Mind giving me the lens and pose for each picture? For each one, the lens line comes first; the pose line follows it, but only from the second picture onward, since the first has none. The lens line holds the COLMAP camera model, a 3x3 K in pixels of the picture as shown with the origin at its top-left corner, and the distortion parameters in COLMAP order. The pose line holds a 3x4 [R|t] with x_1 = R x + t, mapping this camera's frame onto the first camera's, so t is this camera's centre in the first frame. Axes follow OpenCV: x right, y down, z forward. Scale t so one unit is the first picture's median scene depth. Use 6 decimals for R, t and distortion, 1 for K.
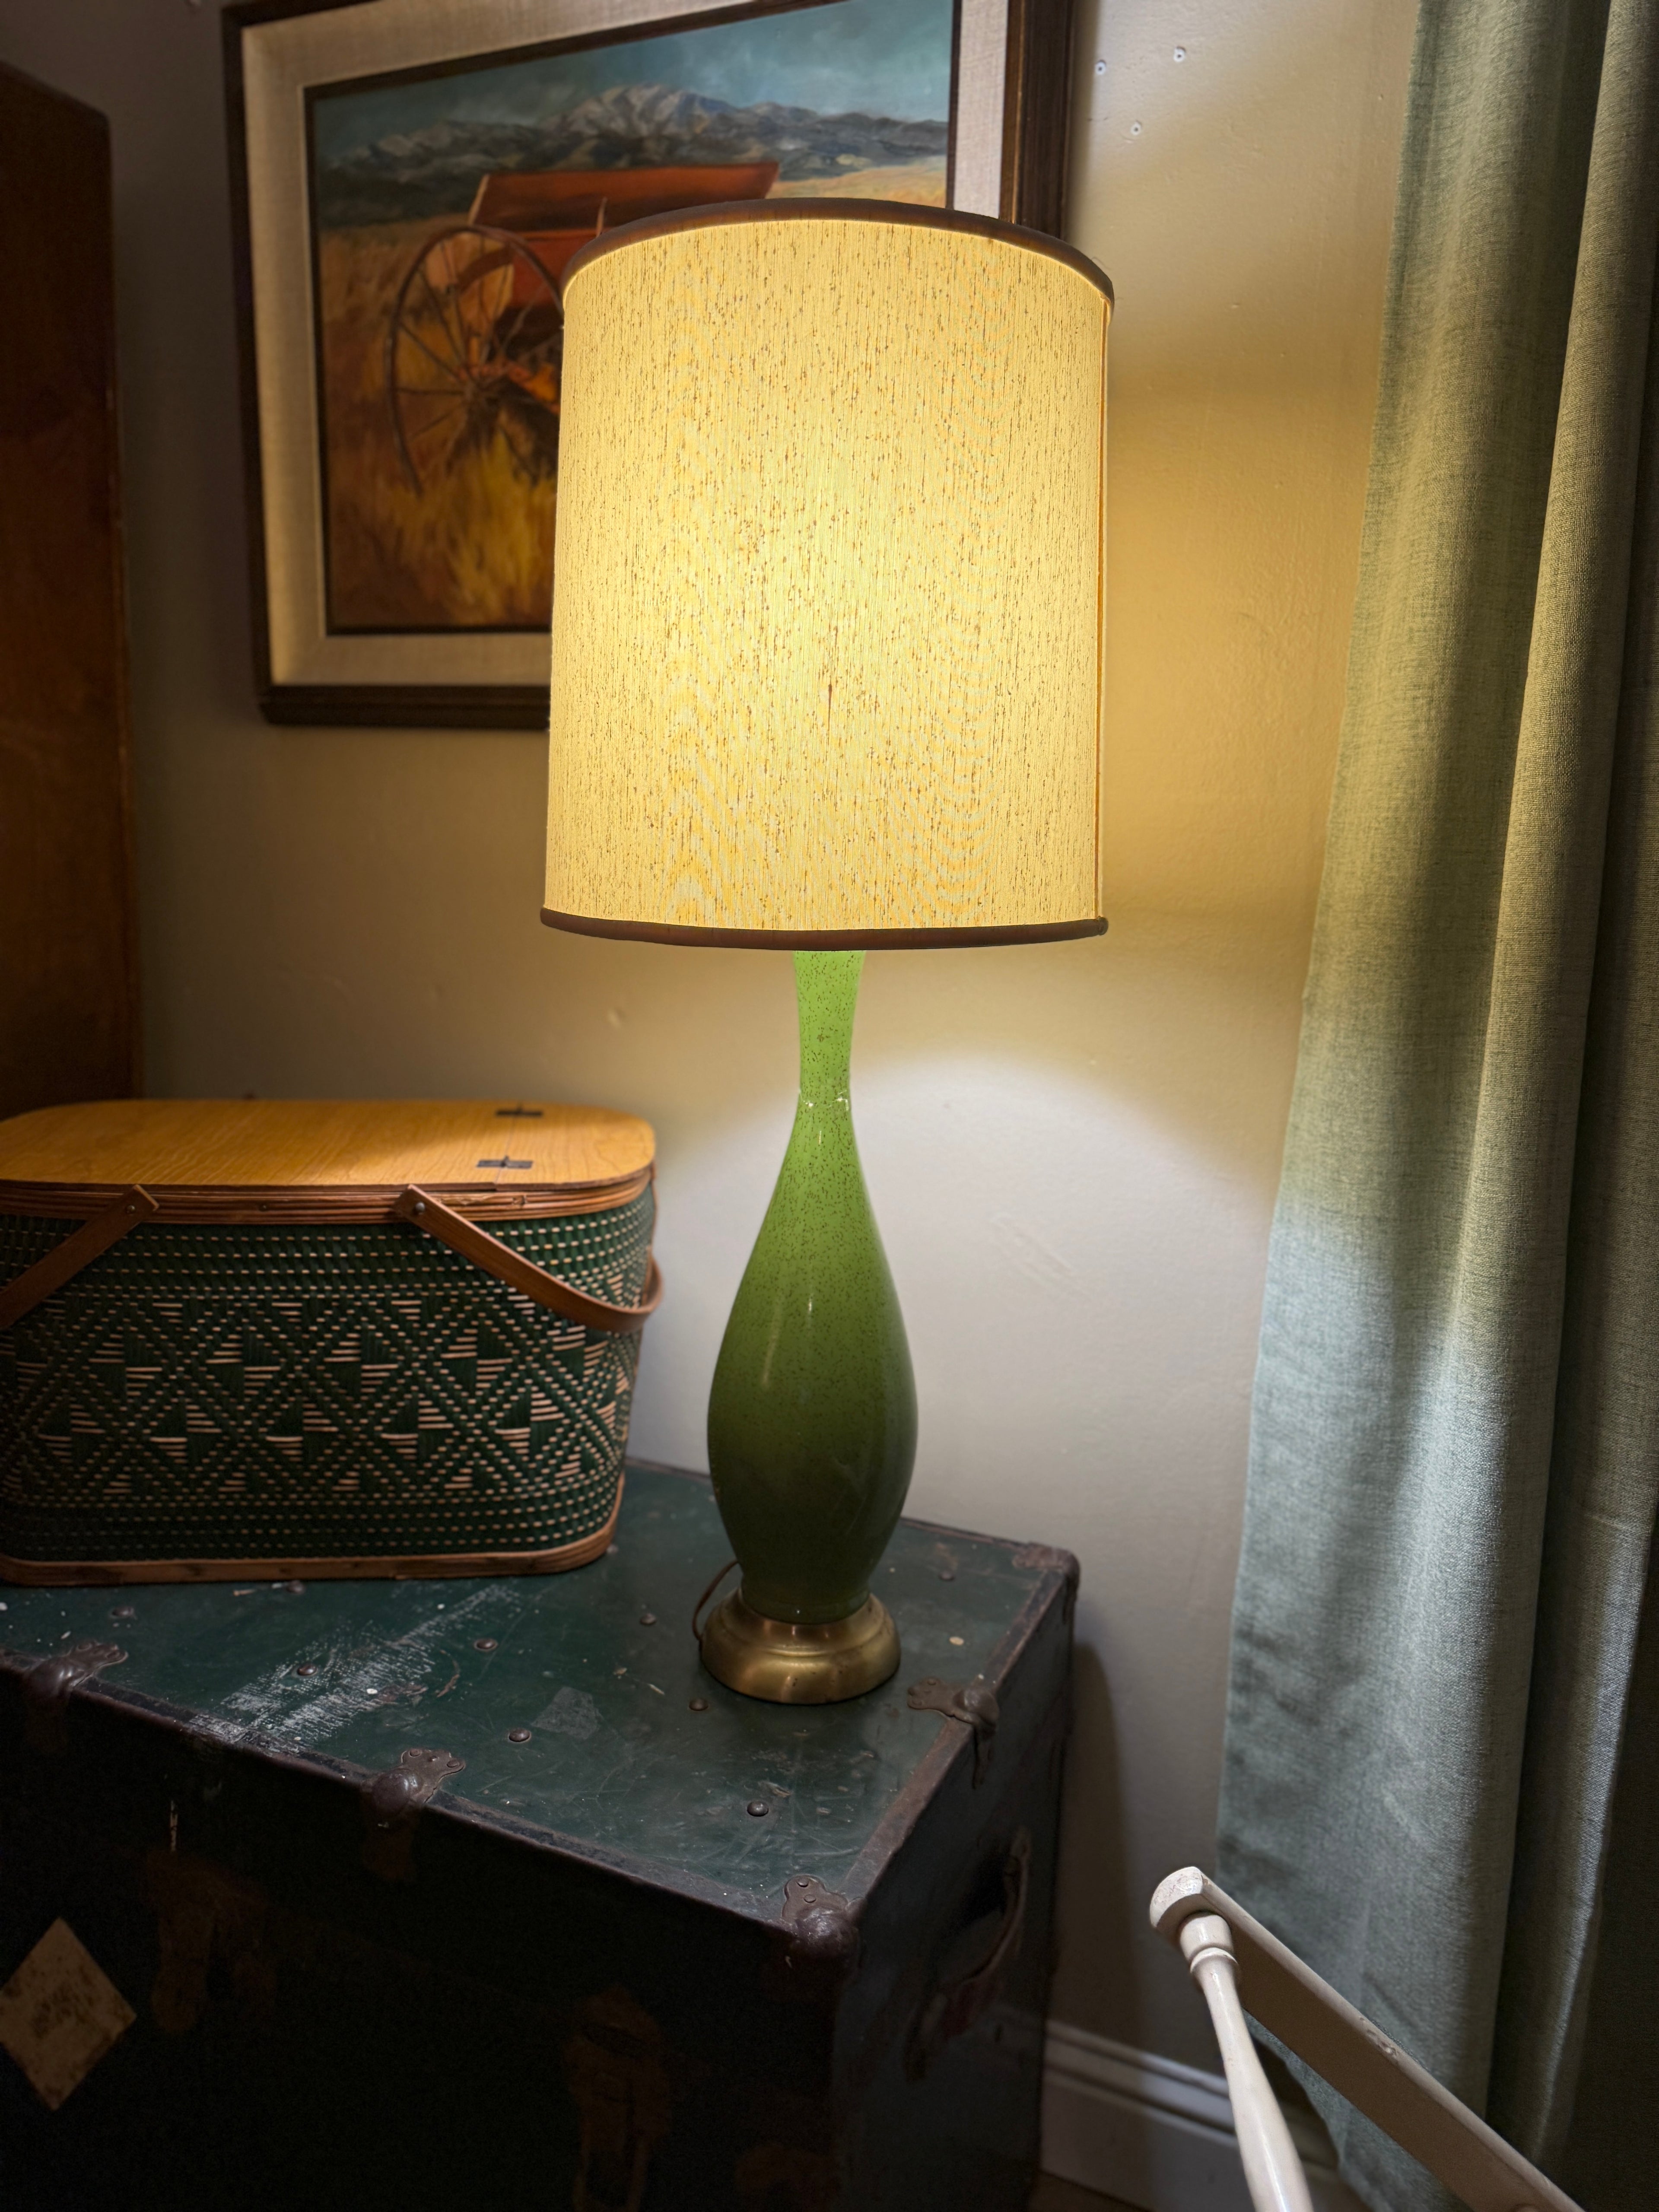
lens RADIAL K [[1657.5, 0, 849.6], [0, 1657.5, 1241.2], [0, 0, 1]] dist [0.191697, -0.384224]
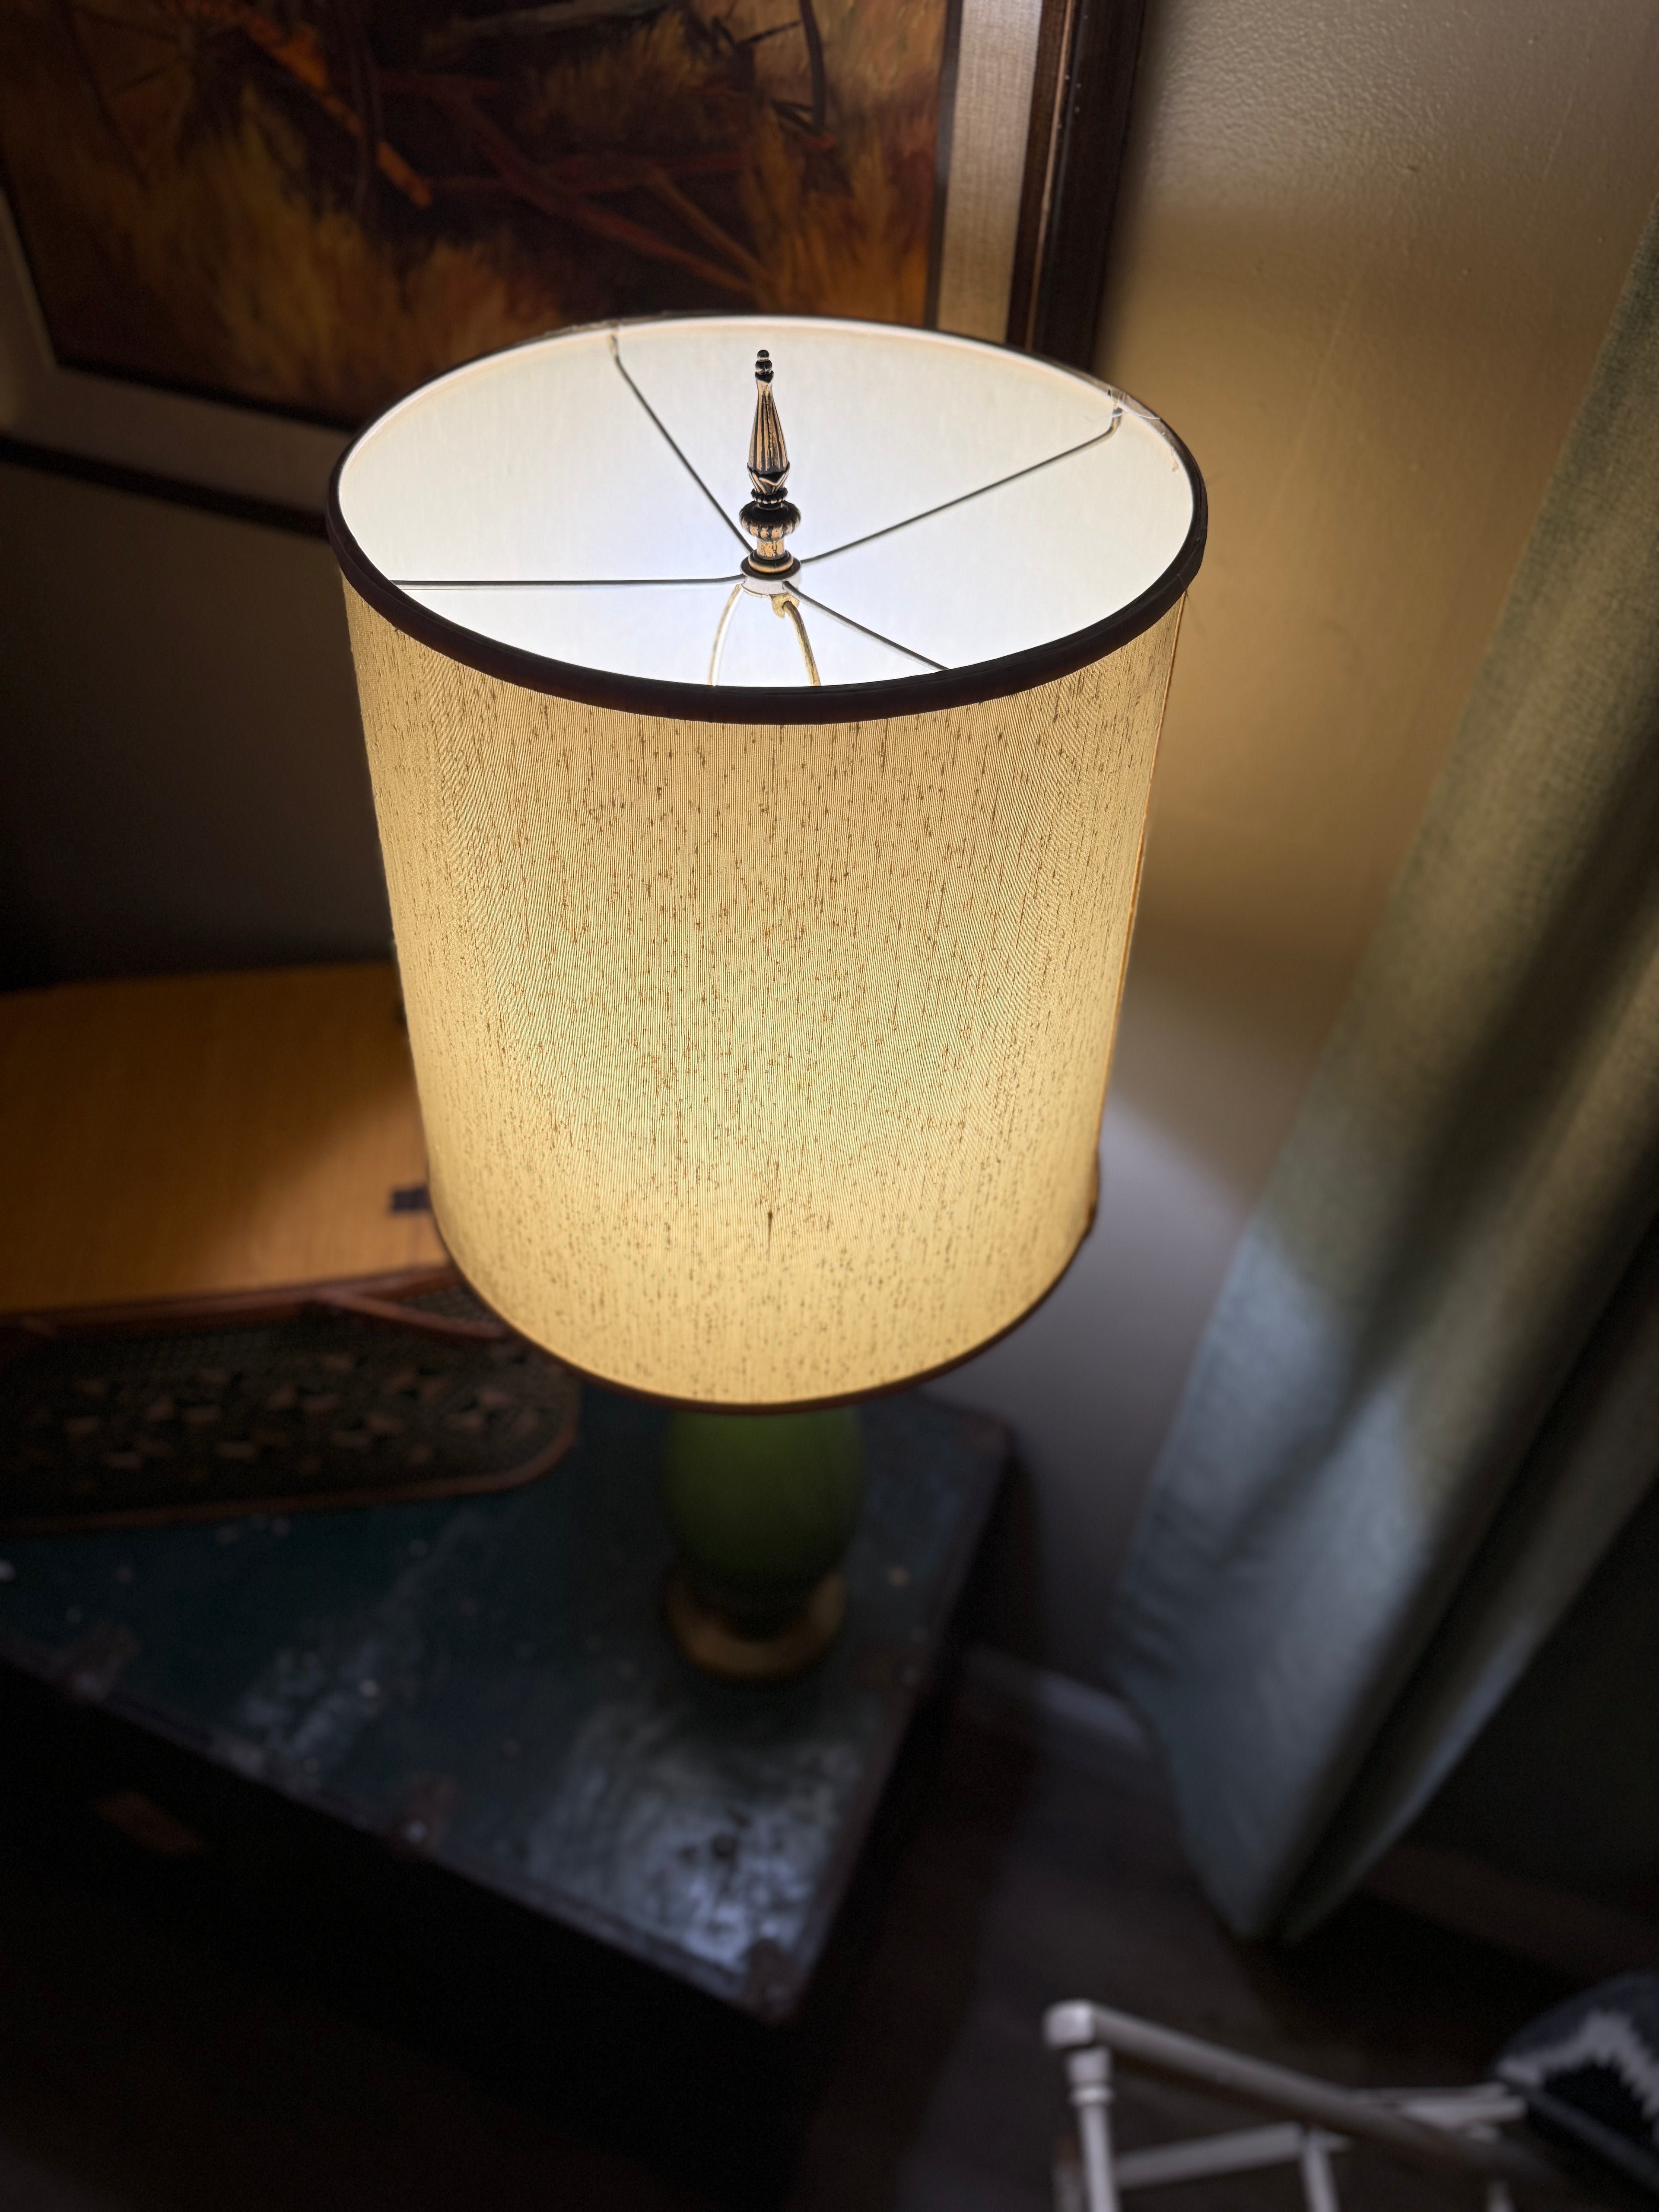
lens RADIAL K [[1606.5, 0, 845.0], [0, 1606.5, 1106.7], [0, 0, 1]] dist [0.065302, -0.081695]
pose [[0.999707, -0.003762, 0.023918, 0.005581], [-0.010677, 0.818124, 0.574942, -0.799042], [-0.021731, -0.575029, 0.817844, 0.417424]]
